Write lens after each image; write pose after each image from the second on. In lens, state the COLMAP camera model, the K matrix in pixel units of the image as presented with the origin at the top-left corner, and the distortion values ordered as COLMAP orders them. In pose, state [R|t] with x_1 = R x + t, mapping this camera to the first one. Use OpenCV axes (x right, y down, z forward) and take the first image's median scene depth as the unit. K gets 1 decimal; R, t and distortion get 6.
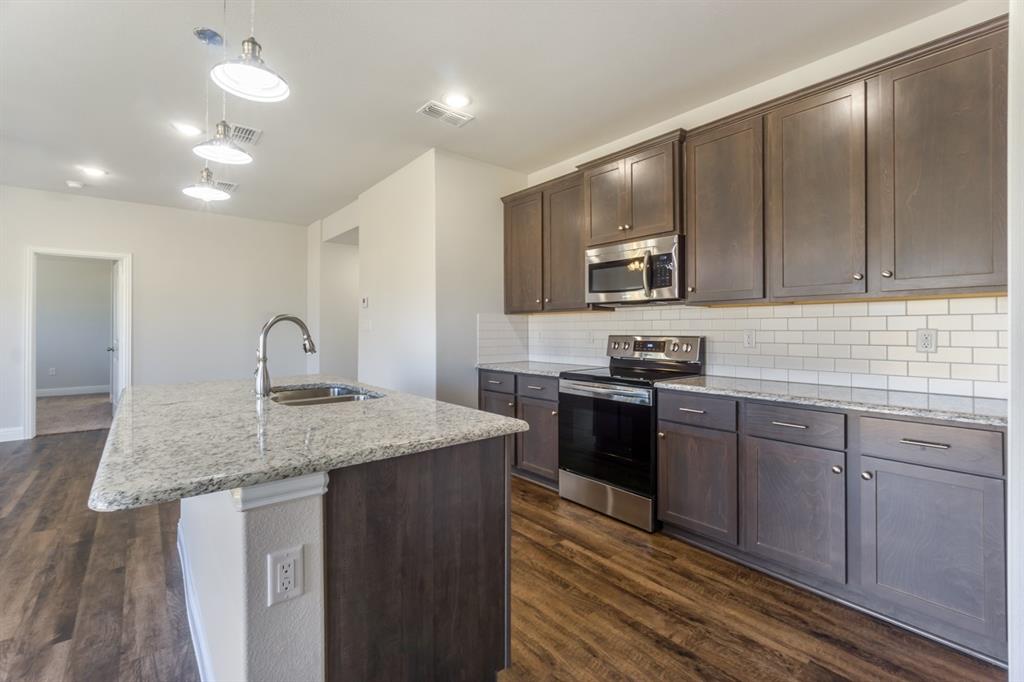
lens RADIAL K [[448.6, 0, 501.0], [0, 448.6, 329.5], [0, 0, 1]] dist [-0.004300, 0.001665]
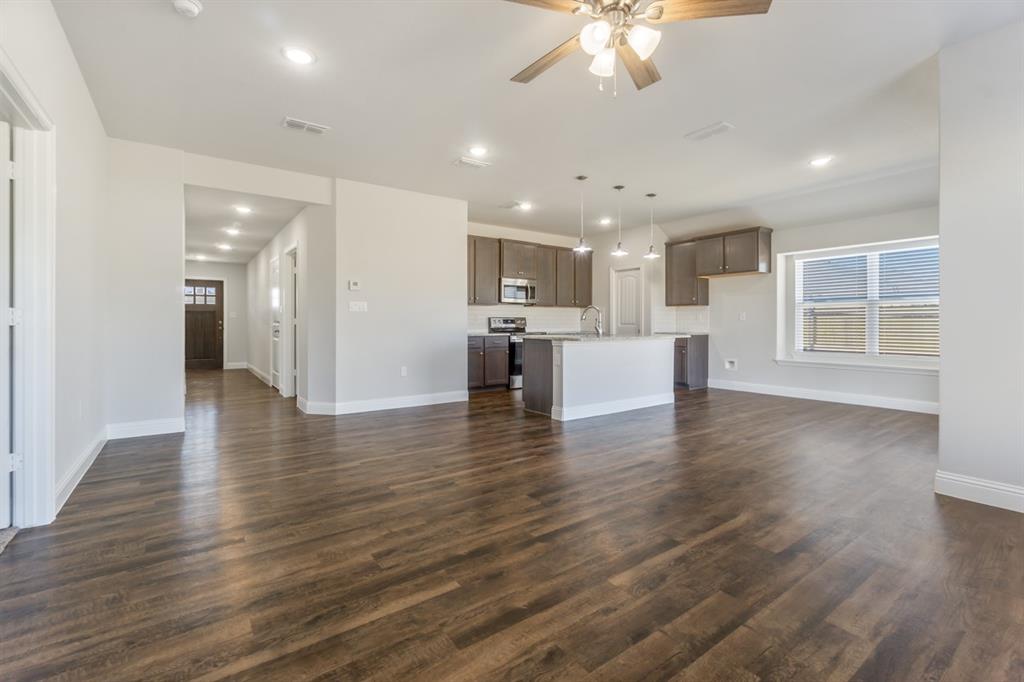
lens RADIAL K [[448.6, 0, 502.4], [0, 448.6, 324.7], [0, 0, 1]] dist [-0.004300, 0.001665]
pose [[0.070500, -0.005962, 0.997494, -2.233447], [-0.003532, 0.999974, 0.006227, 0.043257], [-0.997505, -0.003962, 0.070478, 0.937027]]
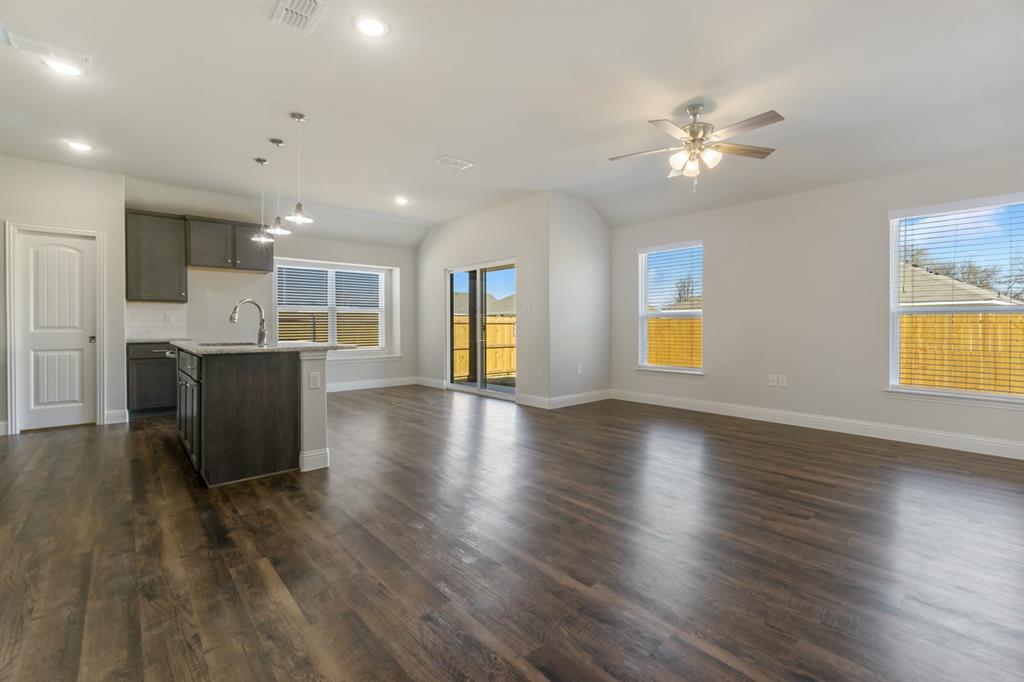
lens RADIAL K [[448.6, 0, 500.8], [0, 448.6, 328.0], [0, 0, 1]] dist [-0.004300, 0.001665]
pose [[-0.999748, -0.000287, -0.022468, -1.014920], [-0.000338, 0.999997, 0.002295, 0.050515], [0.022468, 0.002302, -0.999745, 1.961654]]
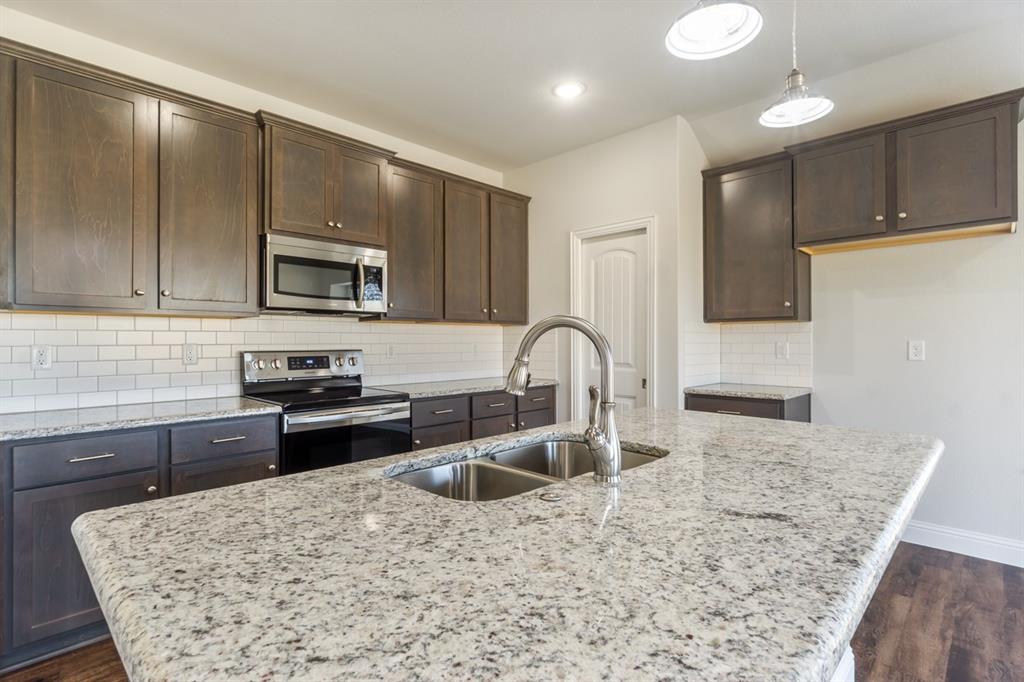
lens RADIAL K [[496.0, 0, 511.3], [0, 496.0, 336.3], [0, 0, 1]] dist [0.002755, 0.000036]
pose [[-0.120091, 0.008754, 0.992724, -0.716422], [-0.002119, 0.999957, -0.009074, -0.005525], [-0.992761, -0.003193, -0.120067, 0.783396]]
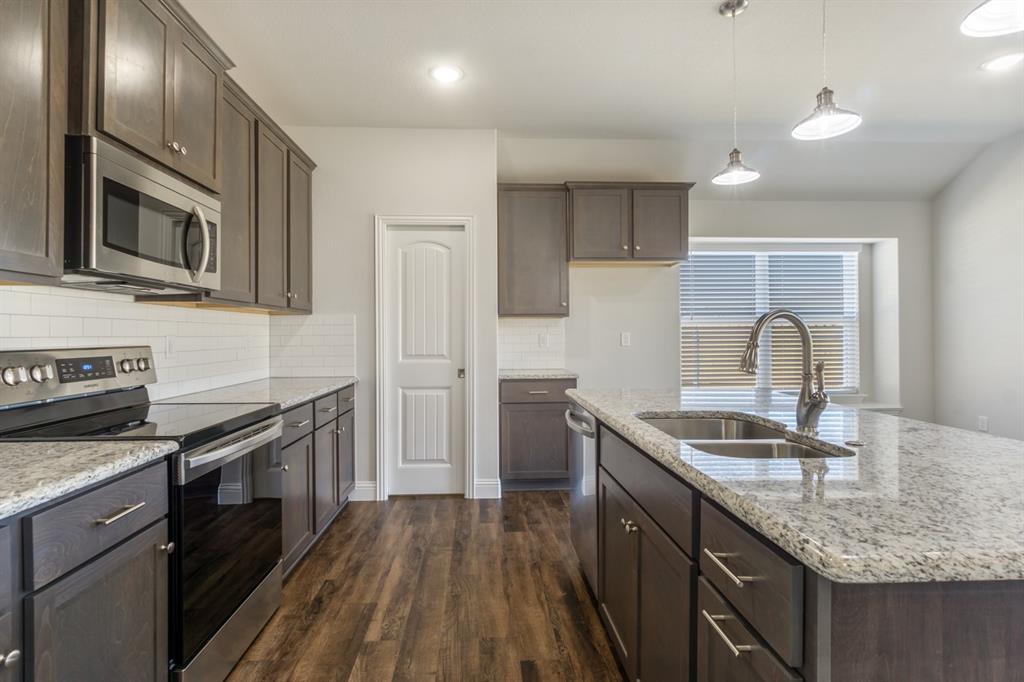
lens RADIAL K [[496.0, 0, 503.3], [0, 496.0, 333.0], [0, 0, 1]] dist [0.002755, 0.000036]
pose [[-0.806486, 0.002579, 0.591248, -0.404914], [0.000278, 0.999992, -0.003982, -0.000442], [-0.591254, -0.003047, -0.806480, 1.262408]]
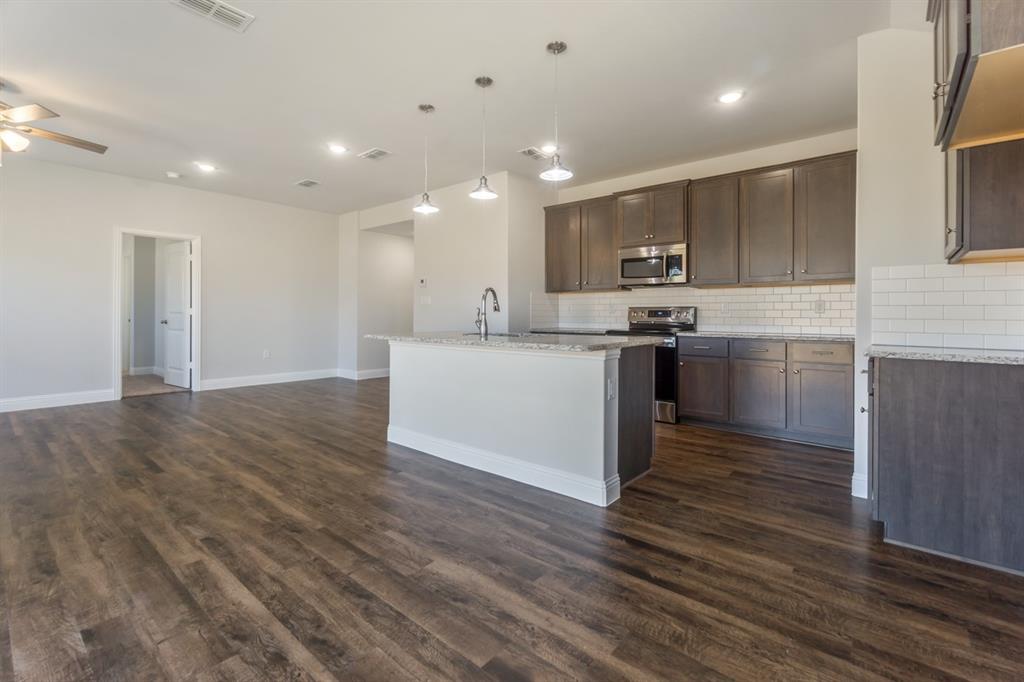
lens RADIAL K [[448.6, 0, 505.8], [0, 448.6, 318.2], [0, 0, 1]] dist [-0.004300, 0.001665]
pose [[0.982555, 0.002636, 0.185953, -0.513910], [-0.004098, 0.999964, 0.007480, 0.046880], [-0.185927, -0.008112, 0.982530, -0.448405]]
